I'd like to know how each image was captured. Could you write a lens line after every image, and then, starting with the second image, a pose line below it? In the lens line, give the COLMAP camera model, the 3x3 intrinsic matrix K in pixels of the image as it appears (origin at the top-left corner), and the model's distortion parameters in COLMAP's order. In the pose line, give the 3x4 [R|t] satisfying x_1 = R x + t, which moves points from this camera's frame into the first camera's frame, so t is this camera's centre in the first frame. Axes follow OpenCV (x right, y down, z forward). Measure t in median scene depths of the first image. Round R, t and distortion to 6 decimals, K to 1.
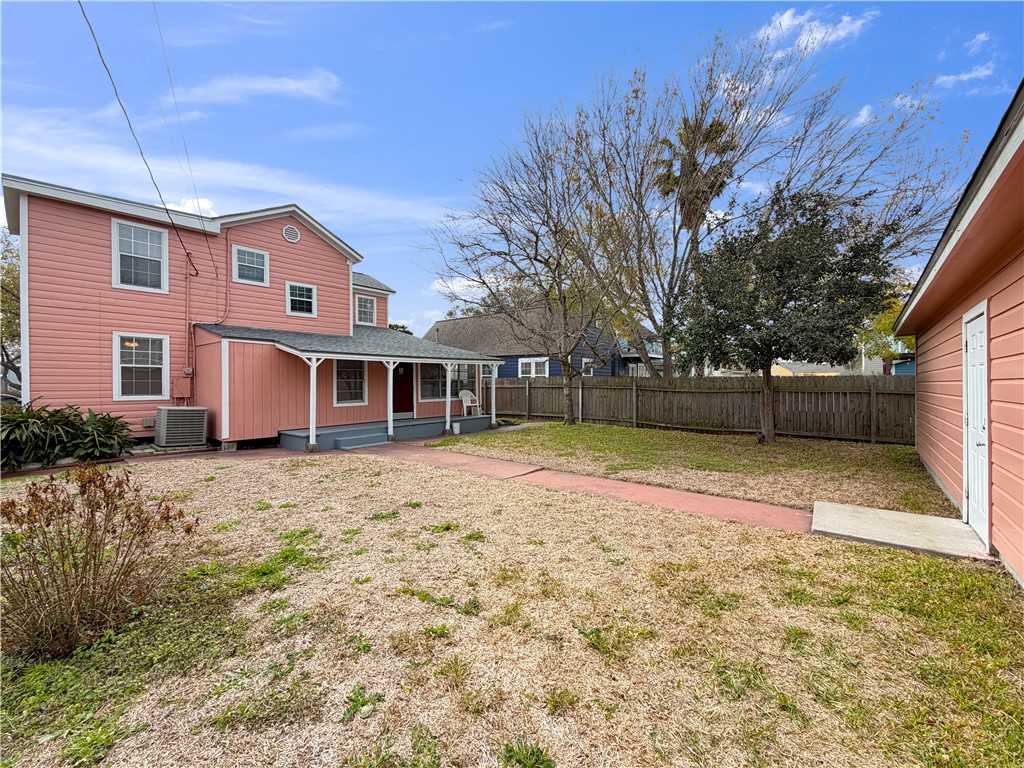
lens RADIAL K [[420.0, 0, 507.0], [0, 420.0, 383.2], [0, 0, 1]] dist [-0.001192, -0.000194]
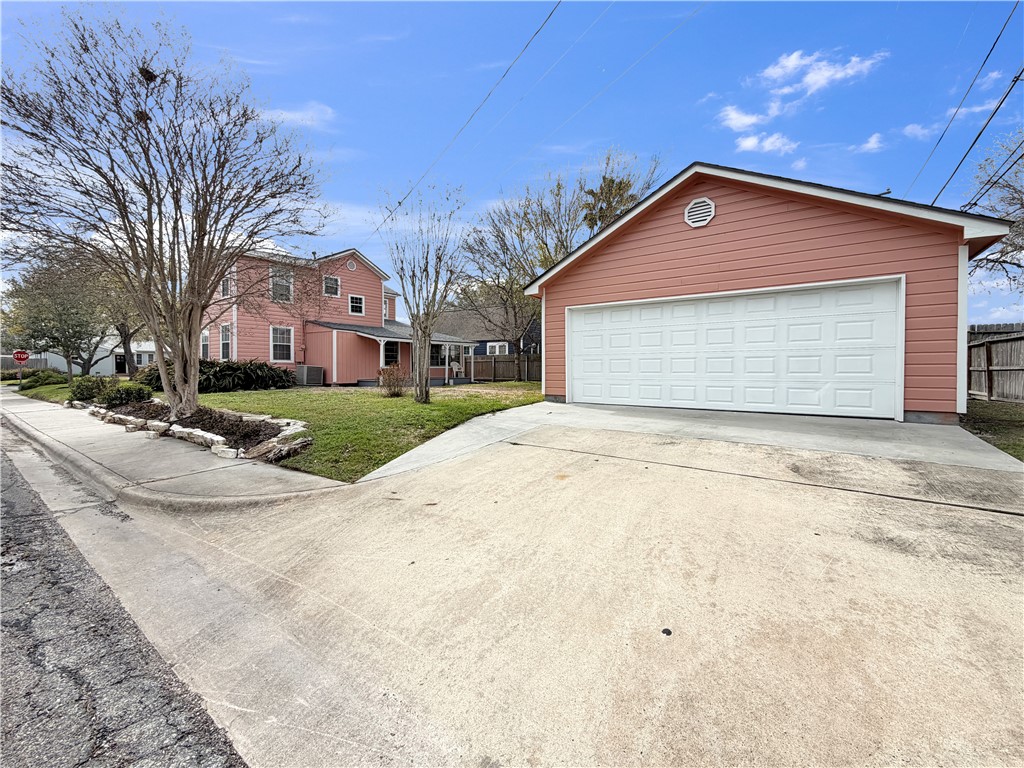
lens RADIAL K [[420.0, 0, 507.0], [0, 420.0, 383.2], [0, 0, 1]] dist [-0.001192, -0.000194]
pose [[0.996315, -0.008044, 0.085390, -0.043535], [0.006111, 0.999720, 0.022878, 0.071870], [-0.085550, -0.022272, 0.996085, -0.685526]]
